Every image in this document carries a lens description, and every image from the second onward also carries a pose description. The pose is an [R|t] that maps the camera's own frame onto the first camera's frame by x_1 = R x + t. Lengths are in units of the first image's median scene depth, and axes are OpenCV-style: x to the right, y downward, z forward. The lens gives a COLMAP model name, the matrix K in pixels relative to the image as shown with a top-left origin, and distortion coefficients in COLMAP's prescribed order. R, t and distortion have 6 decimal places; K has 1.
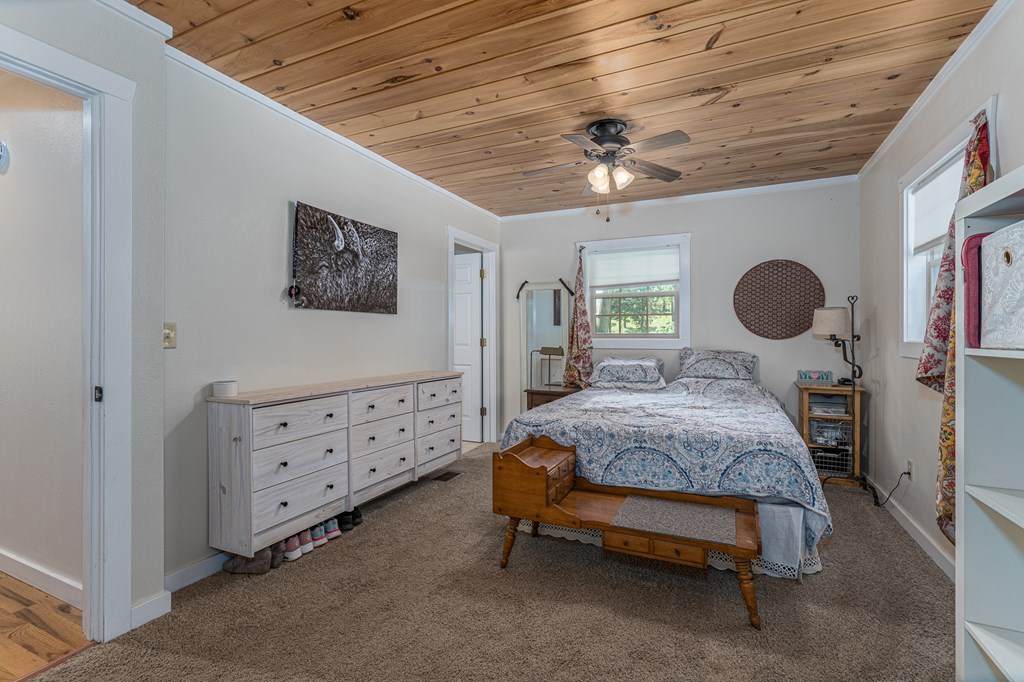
lens RADIAL K [[466.8, 0, 509.0], [0, 466.8, 325.4], [0, 0, 1]] dist [-0.001885, 0.000972]
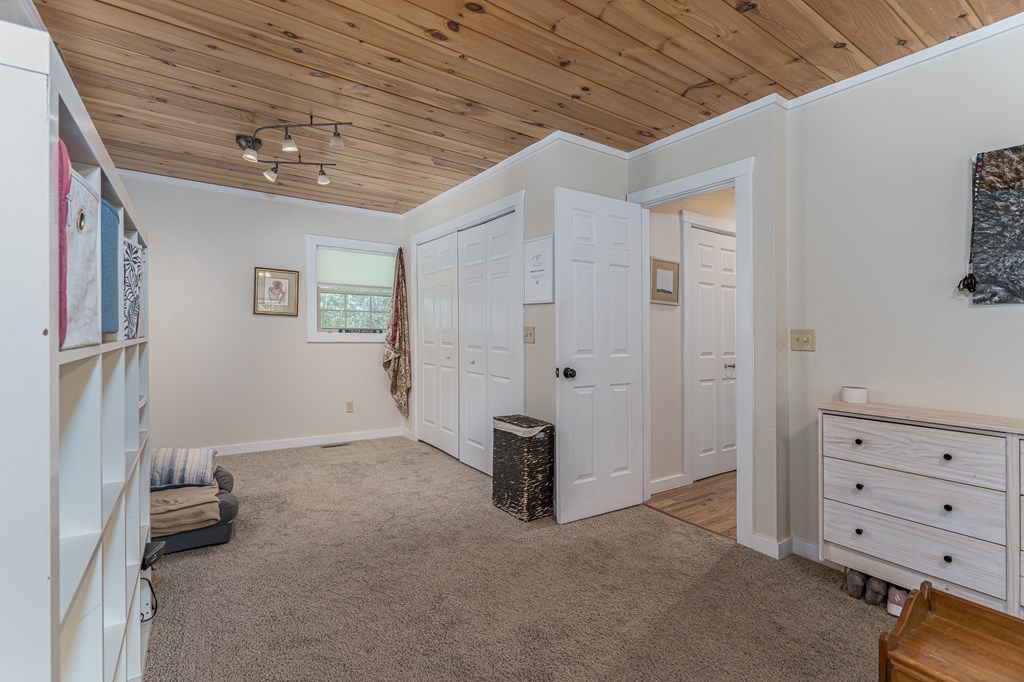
lens RADIAL K [[466.8, 0, 513.0], [0, 466.8, 341.3], [0, 0, 1]] dist [-0.001885, 0.000972]
pose [[-0.516373, 0.007509, -0.856331, 0.601266], [0.004751, 0.999971, 0.005904, 0.013049], [0.856351, -0.001020, -0.516394, 0.876414]]
